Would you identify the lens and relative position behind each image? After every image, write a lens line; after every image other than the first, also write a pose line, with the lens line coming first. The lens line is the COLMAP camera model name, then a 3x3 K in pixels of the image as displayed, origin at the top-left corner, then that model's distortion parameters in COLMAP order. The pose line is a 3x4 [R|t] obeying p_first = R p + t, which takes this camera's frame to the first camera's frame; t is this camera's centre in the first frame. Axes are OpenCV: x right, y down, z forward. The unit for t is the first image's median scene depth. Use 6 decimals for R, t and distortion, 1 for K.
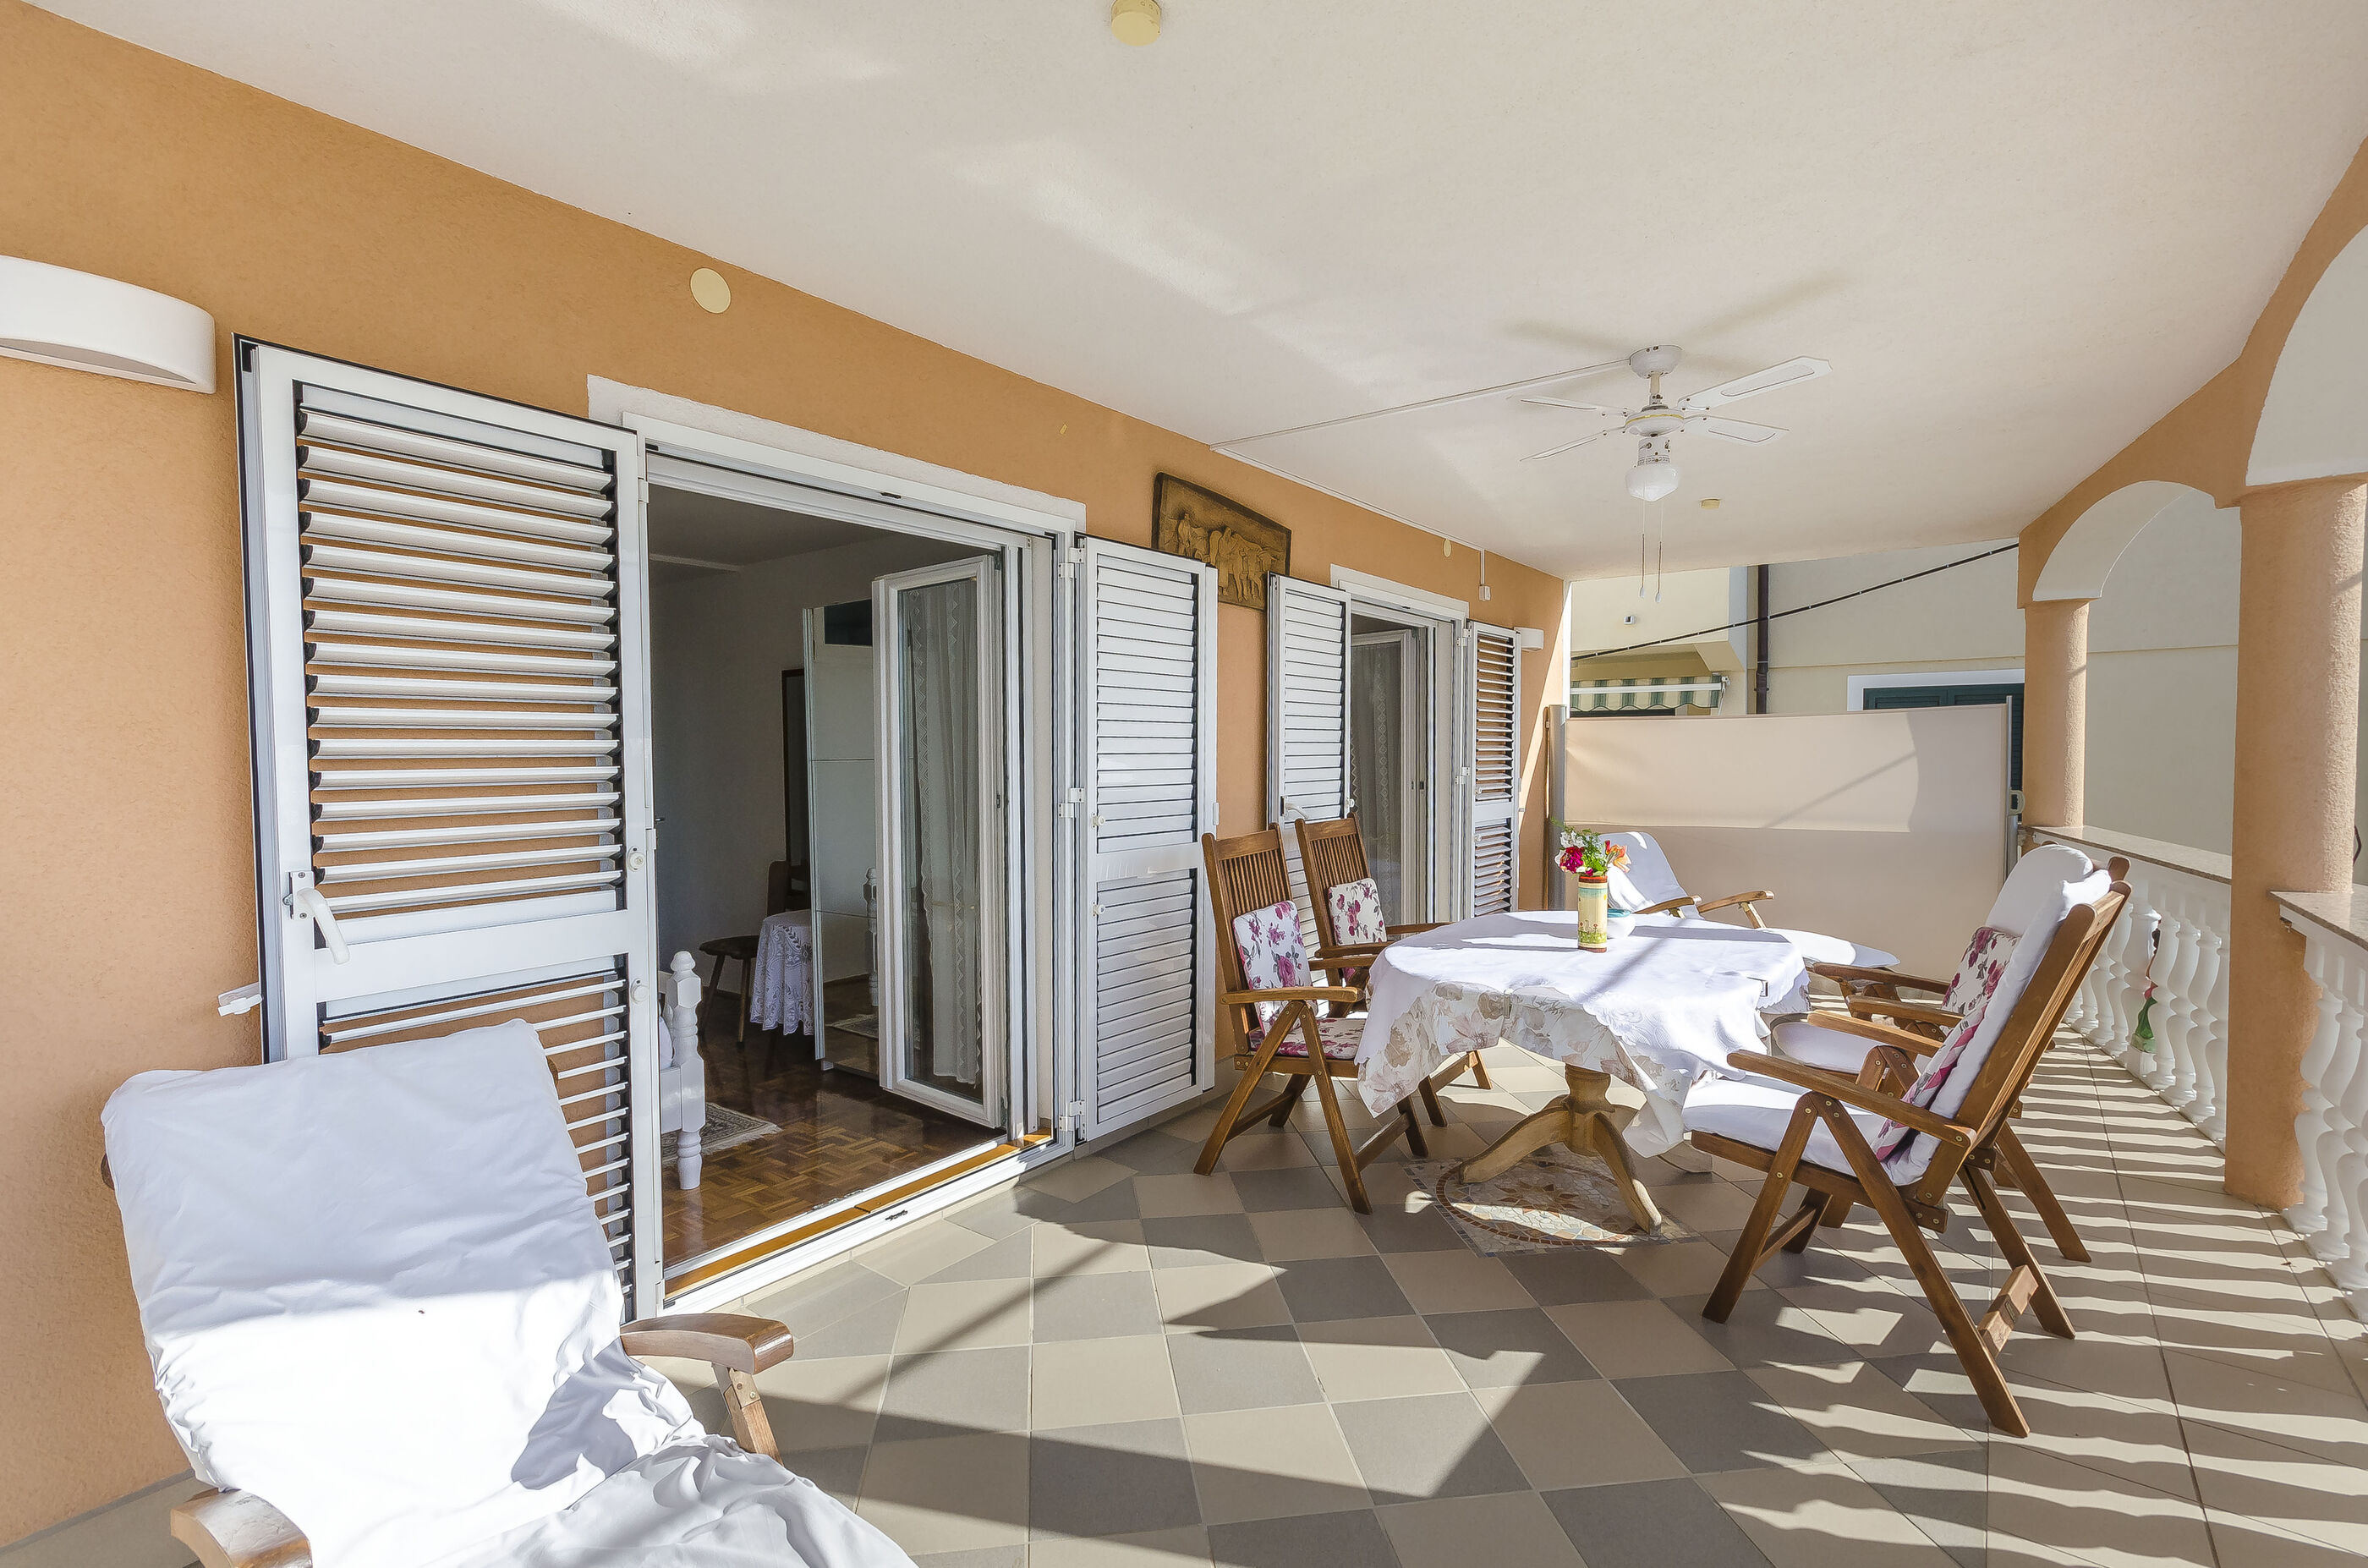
lens RADIAL K [[1075.7, 0, 1164.5], [0, 1075.7, 782.0], [0, 0, 1]] dist [0.003273, 0.000332]
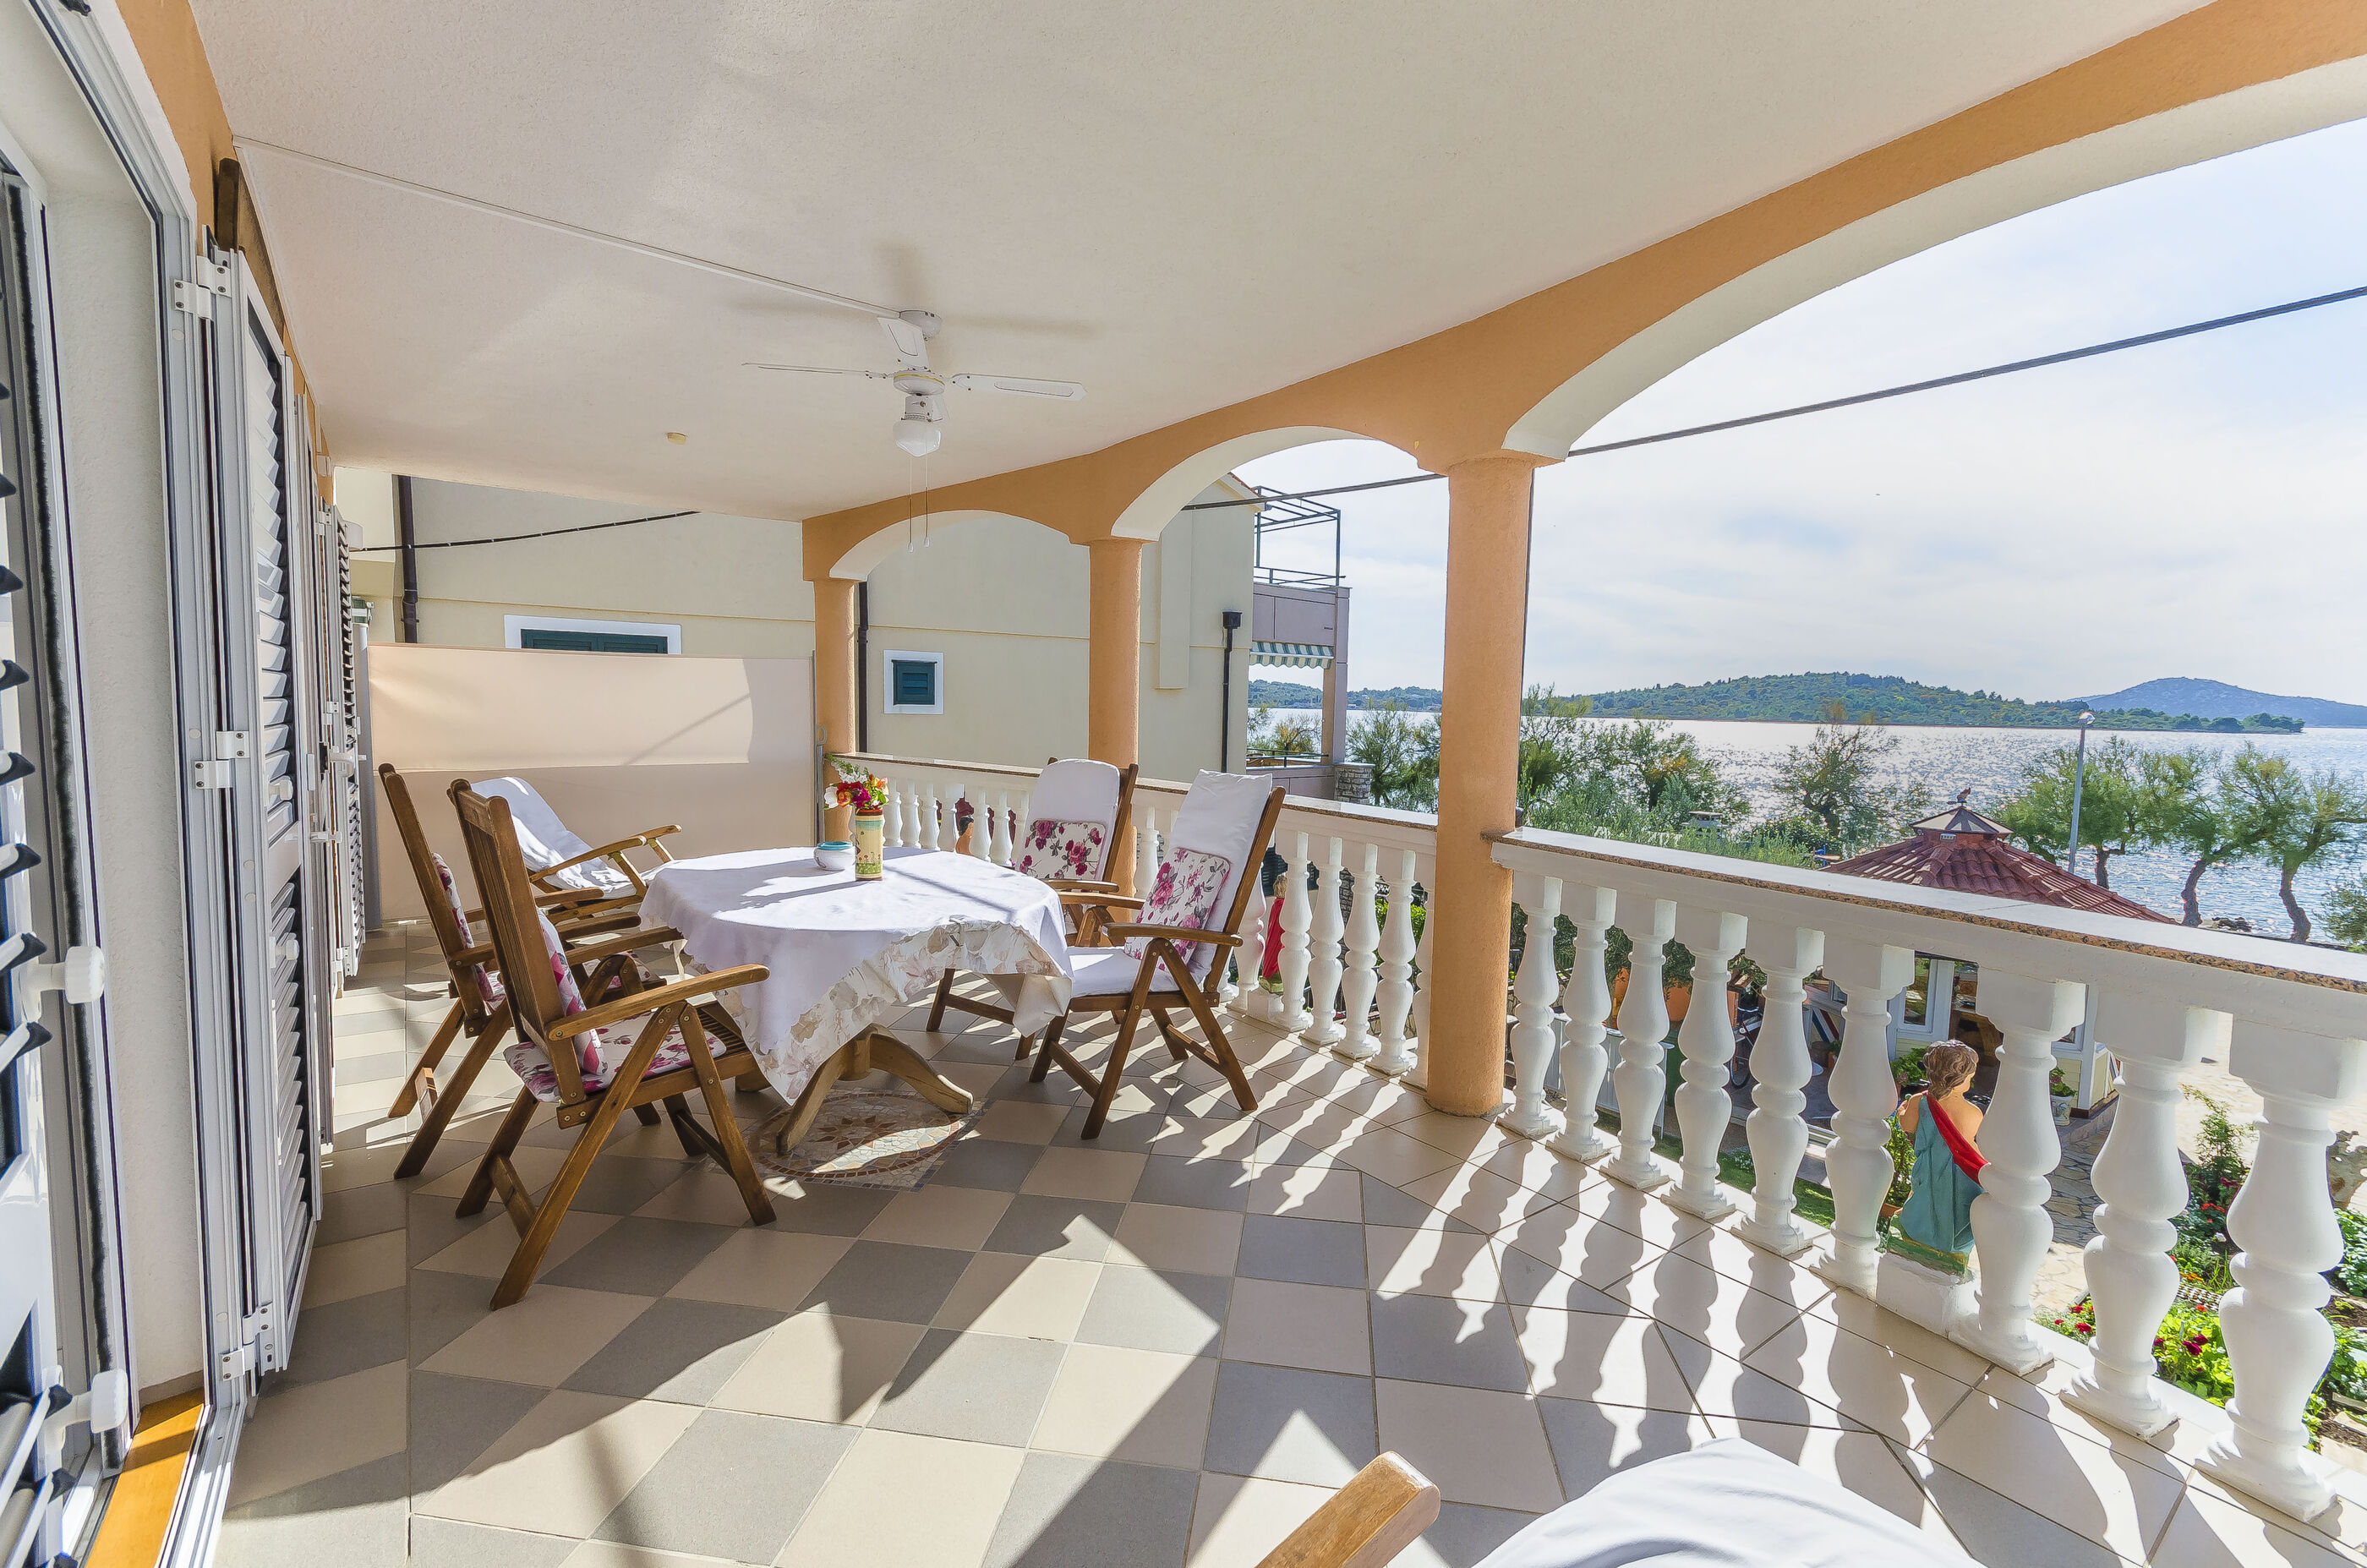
lens RADIAL K [[1045.2, 0, 1186.2], [0, 1045.2, 791.3], [0, 0, 1]] dist [0.009778, 0.000860]
pose [[0.260677, -0.071669, 0.962762, -0.527543], [0.007924, 0.997366, 0.072099, -0.000545], [-0.965394, -0.011166, 0.260558, 0.479939]]
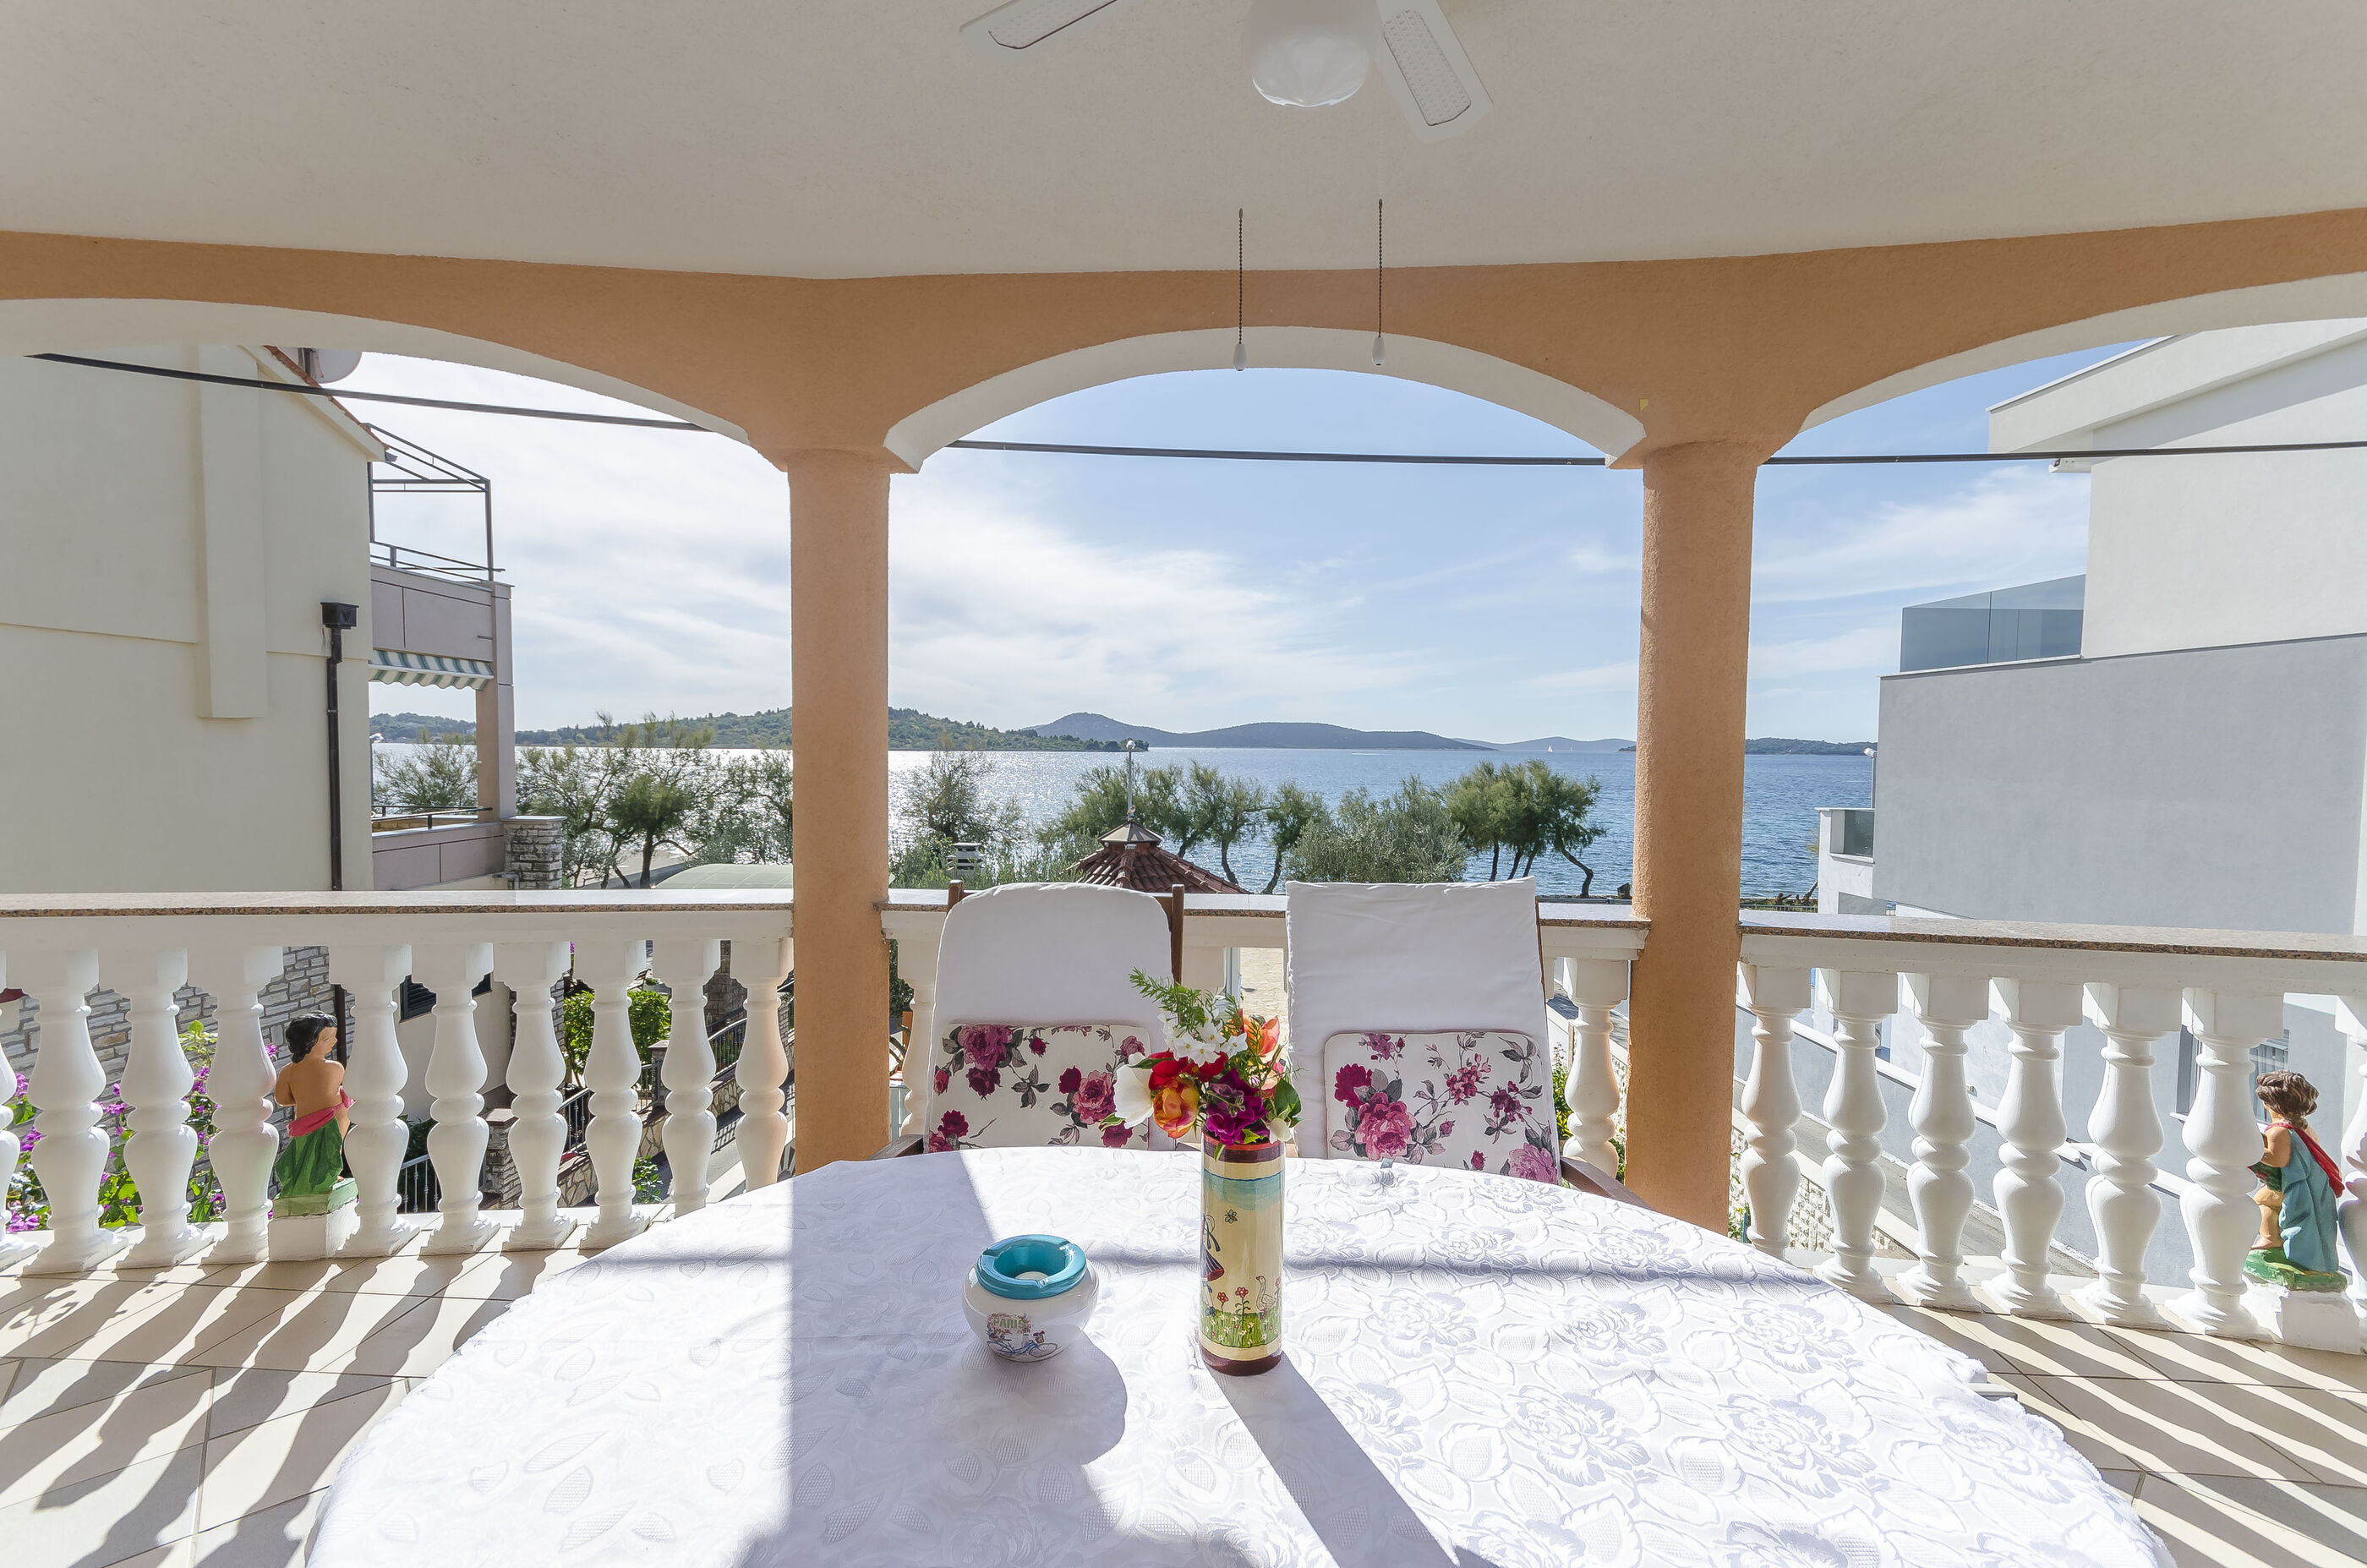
lens RADIAL K [[1037.6, 0, 1191.6], [0, 1037.6, 790.0], [0, 0, 1]] dist [0.009185, 0.000317]
pose [[-0.562386, -0.035685, 0.826105, 0.159239], [0.018461, 0.998277, 0.055690, -0.037399], [-0.826669, 0.046570, -0.560758, 1.293192]]
